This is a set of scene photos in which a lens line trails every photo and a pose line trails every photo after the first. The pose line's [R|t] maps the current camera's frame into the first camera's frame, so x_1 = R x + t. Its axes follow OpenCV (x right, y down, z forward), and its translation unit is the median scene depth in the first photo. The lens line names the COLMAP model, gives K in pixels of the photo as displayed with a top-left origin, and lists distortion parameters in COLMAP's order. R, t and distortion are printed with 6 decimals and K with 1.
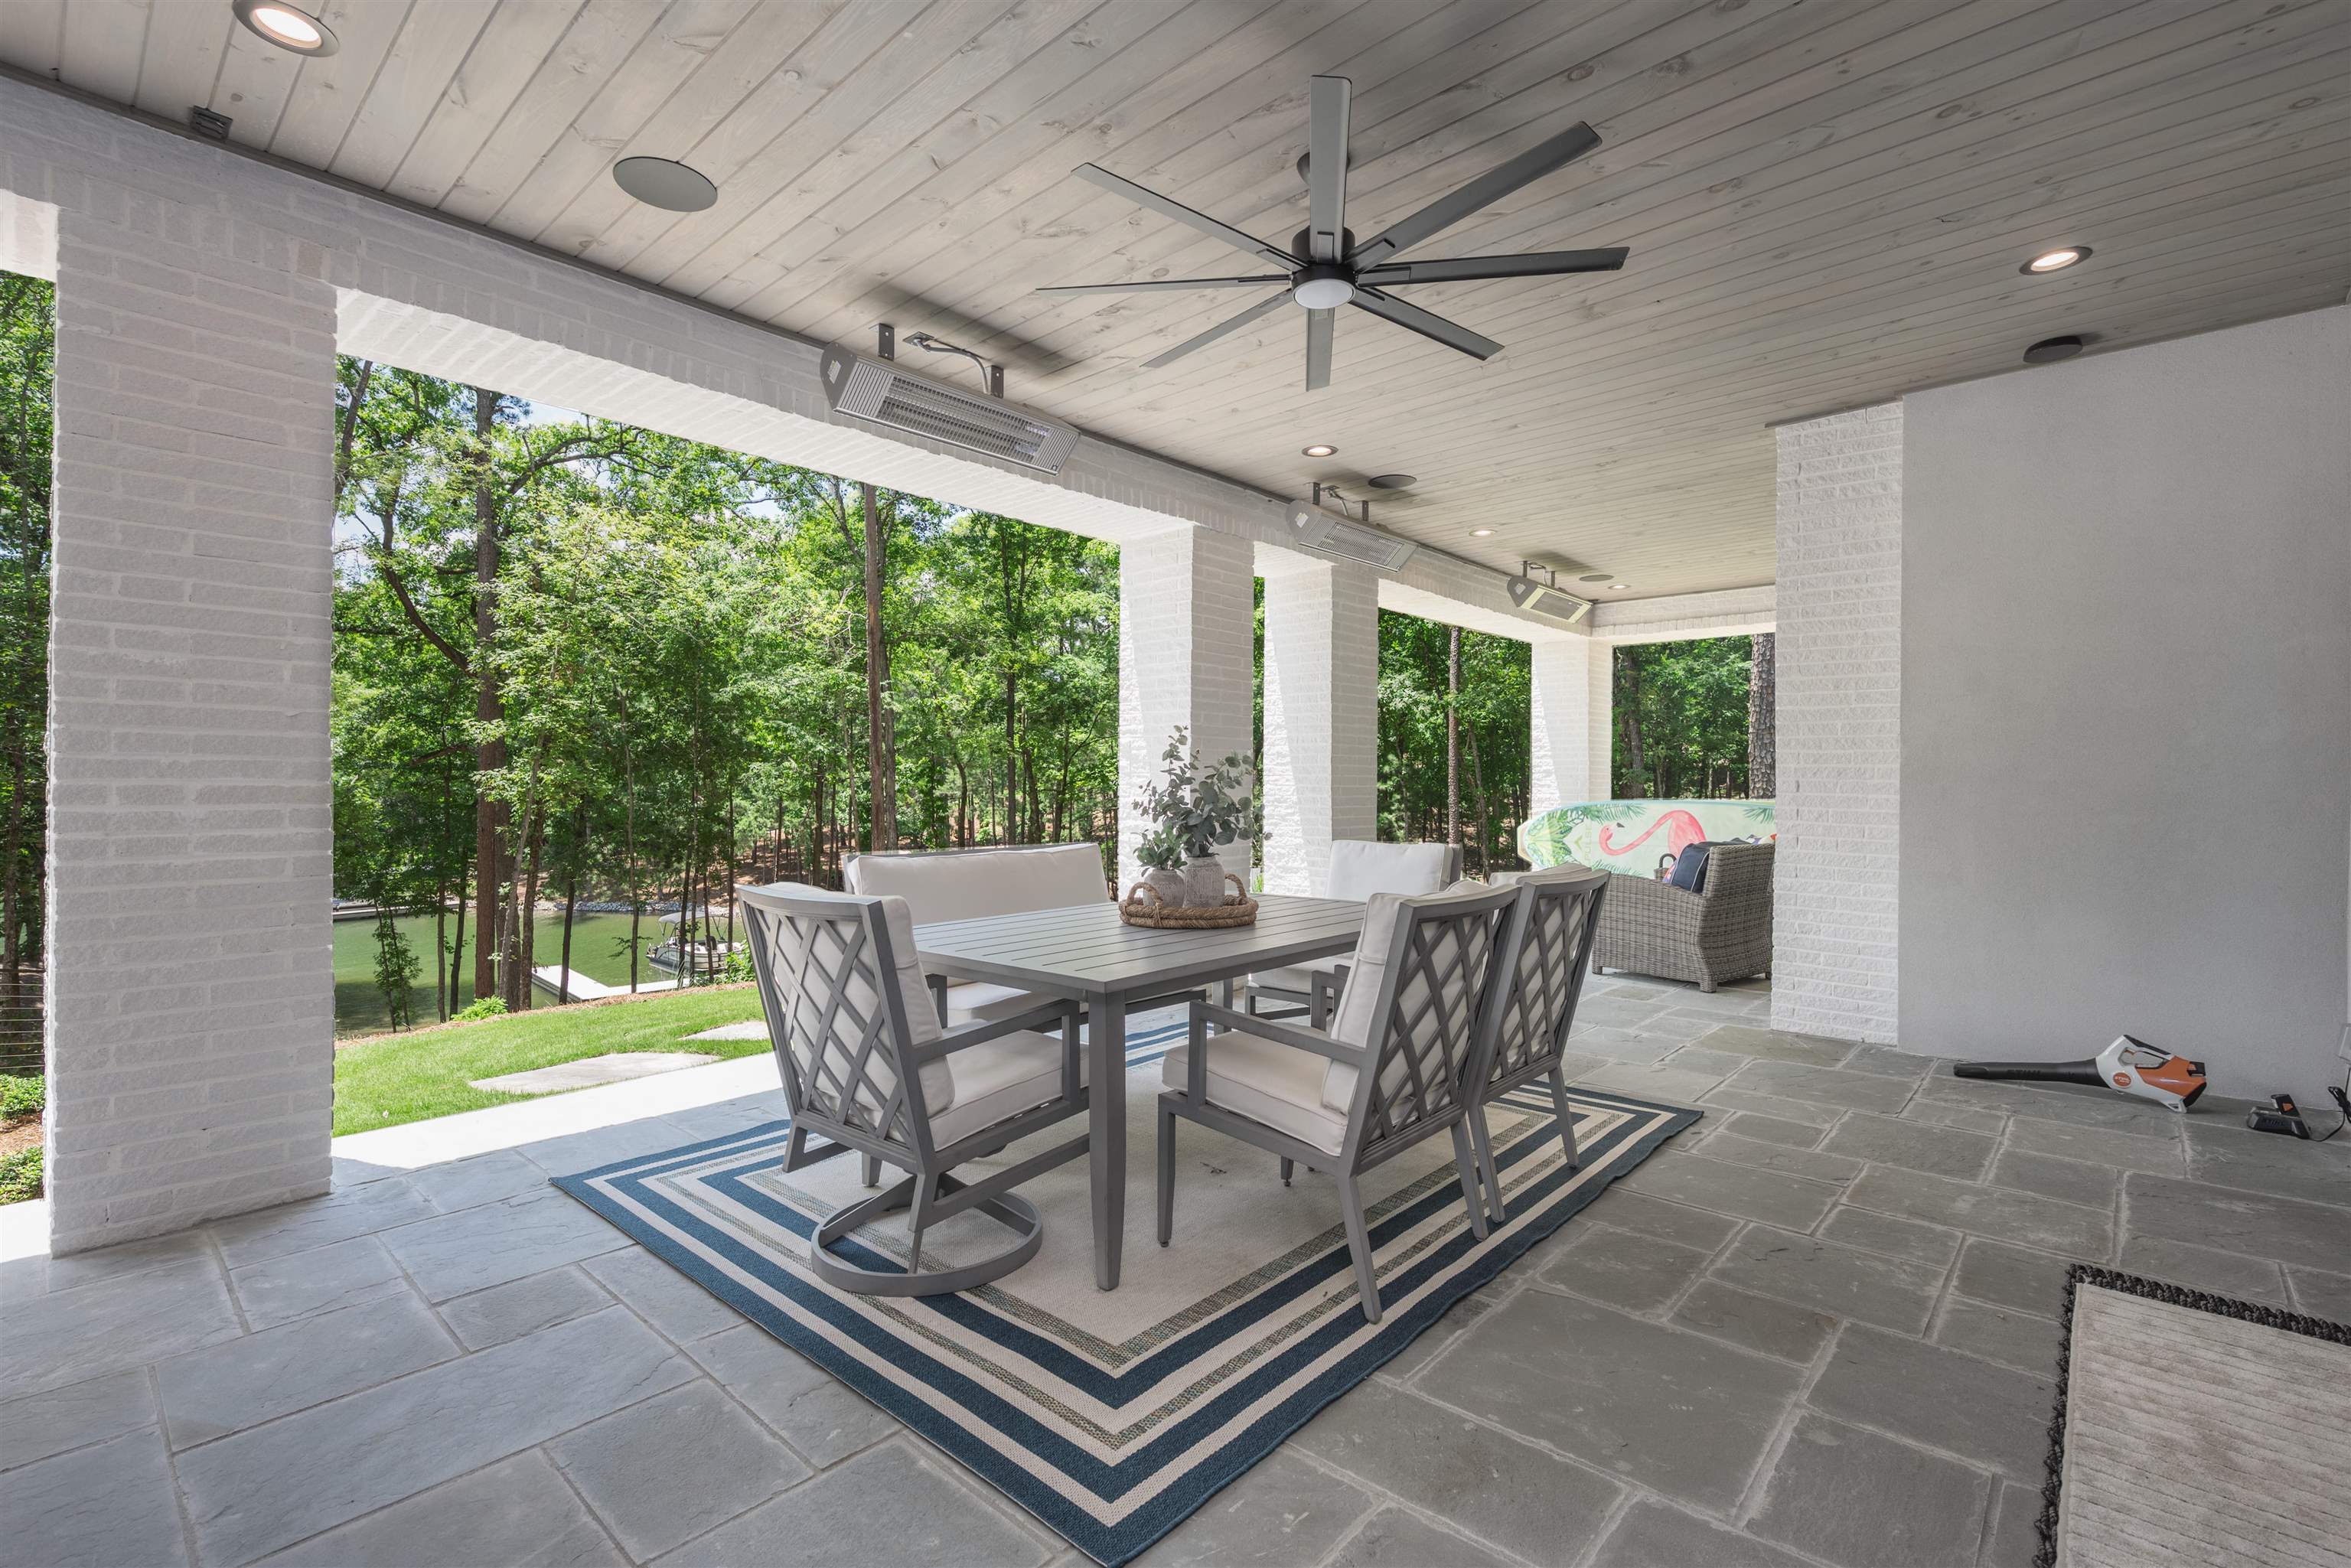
lens RADIAL K [[1061.1, 0, 1175.5], [0, 1061.1, 784.0], [0, 0, 1]] dist [0.000070, -0.000024]
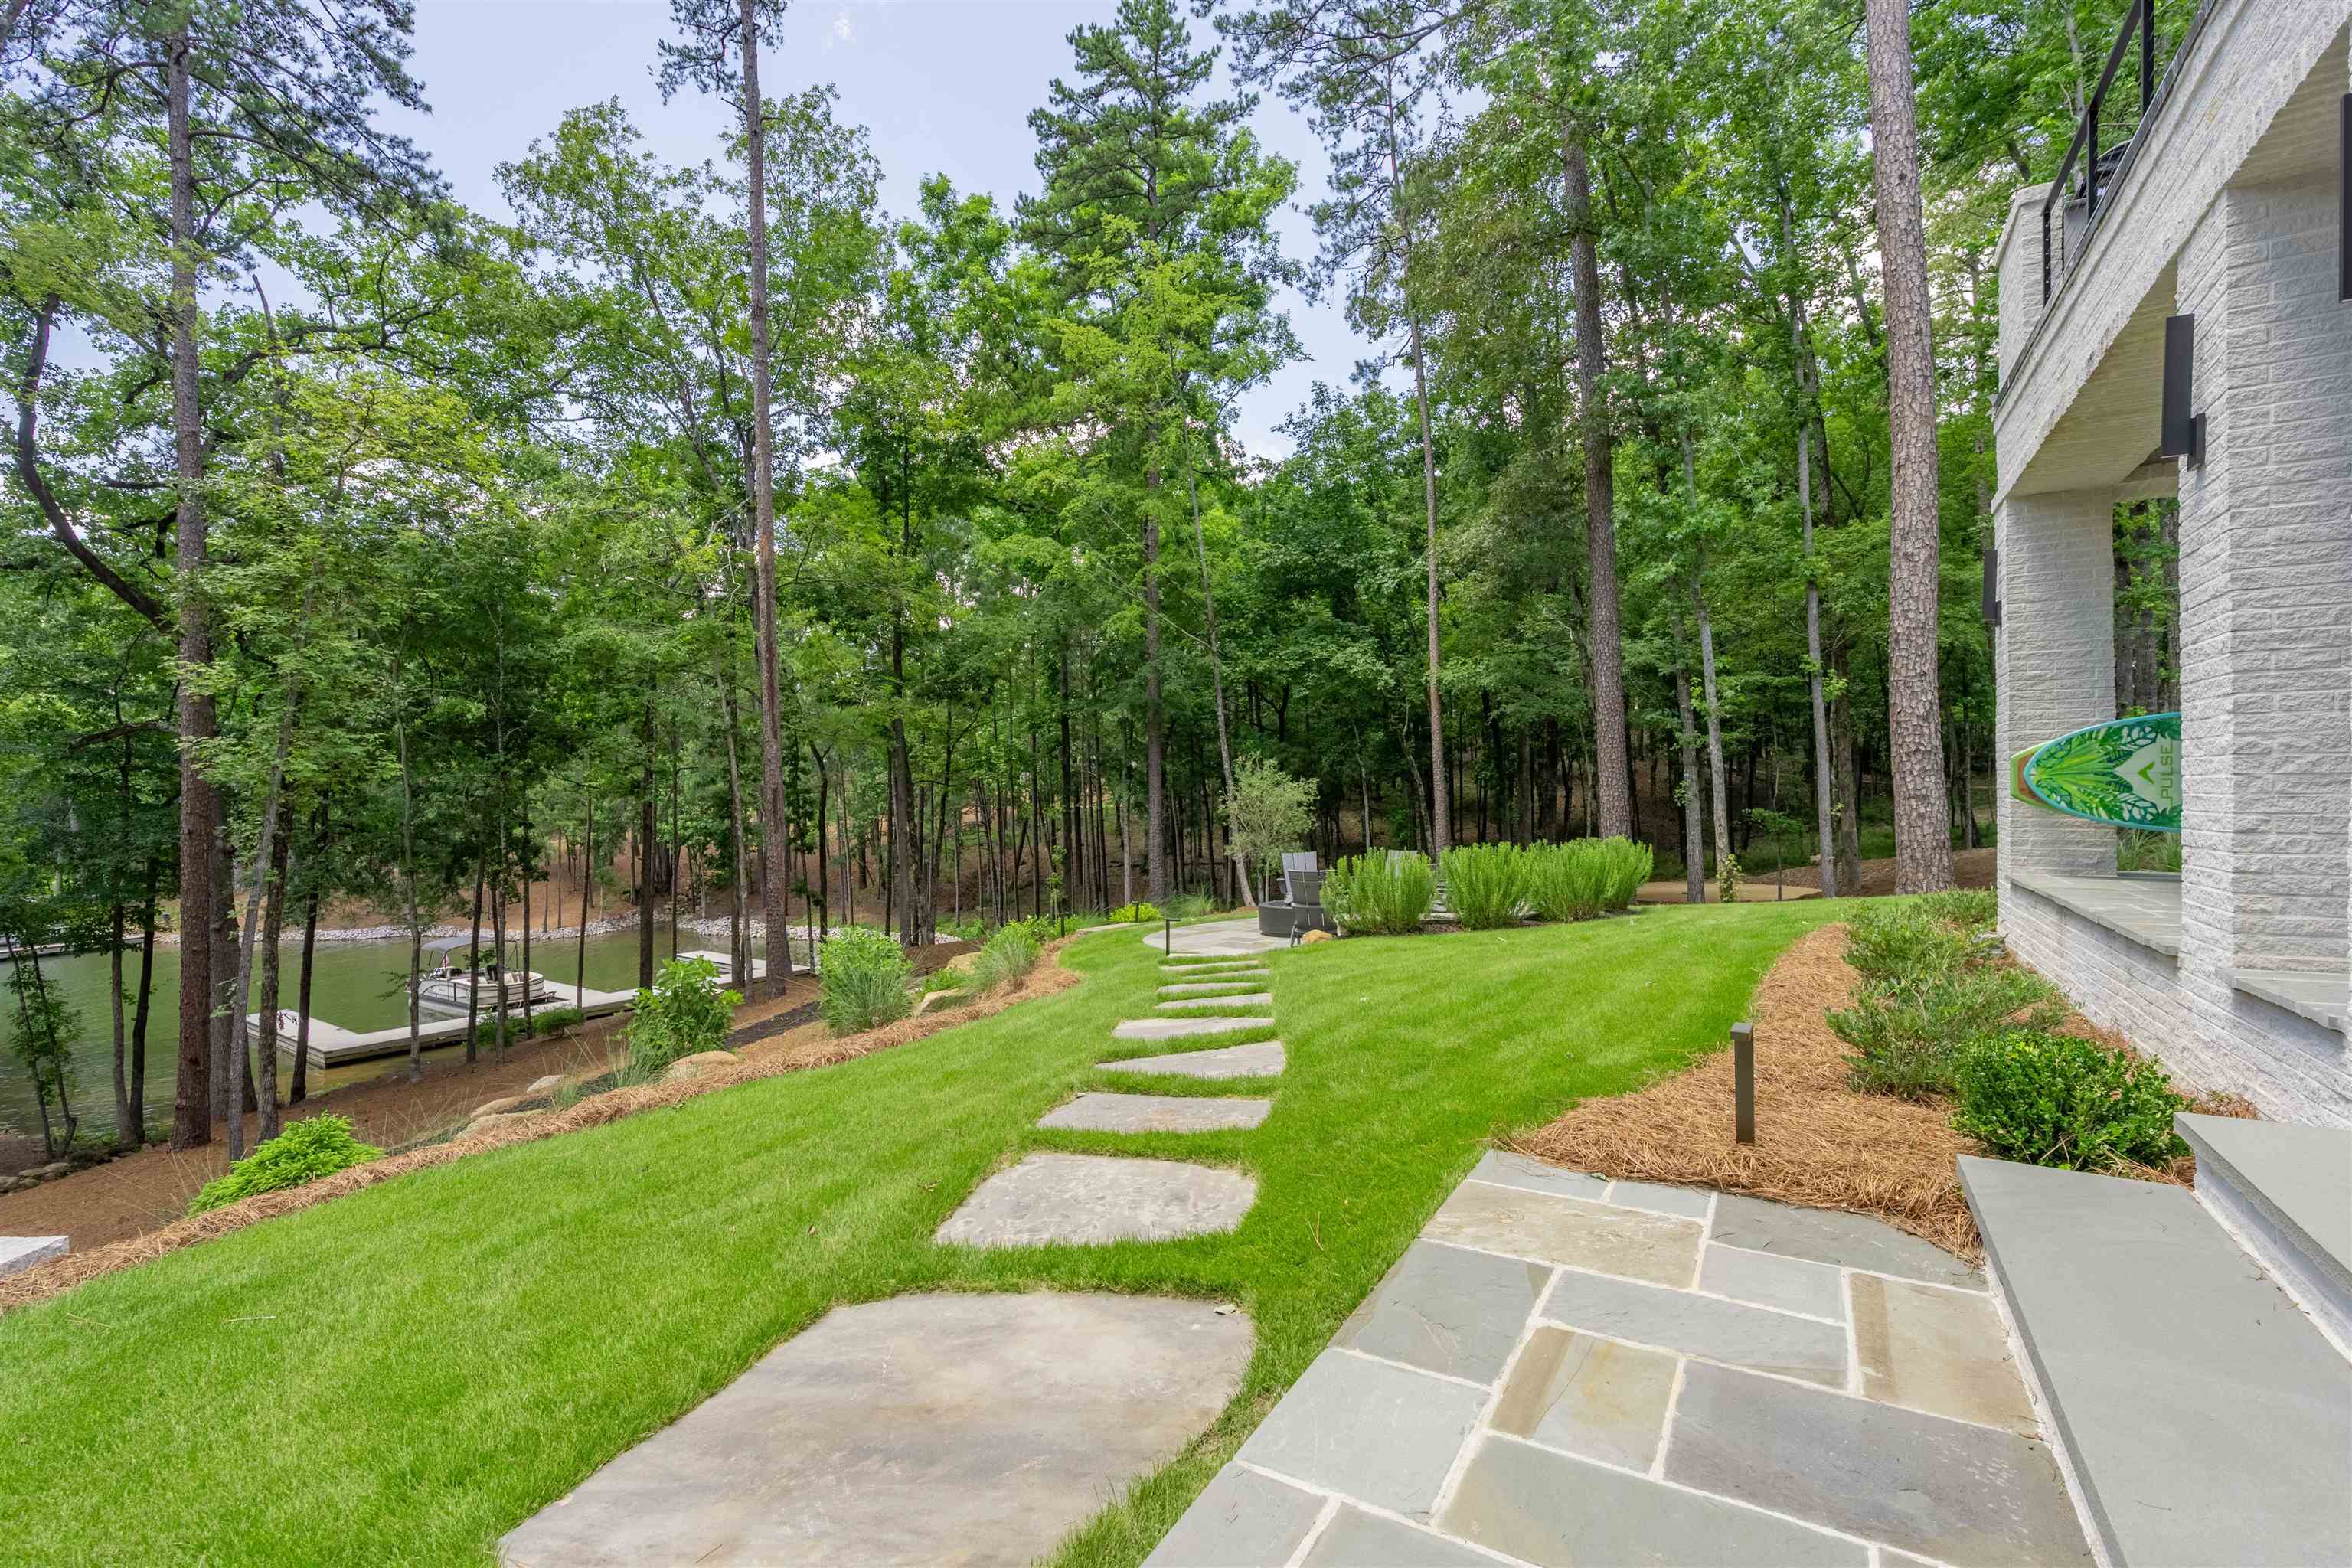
lens RADIAL K [[1061.6, 0, 1176.0], [0, 1061.6, 784.0], [0, 0, 1]] dist [0.000070, -0.000024]
pose [[0.982439, -0.012184, 0.186186, -0.102917], [0.012755, 0.999917, -0.001874, 0.016508], [-0.186148, 0.004216, 0.982513, 0.135532]]
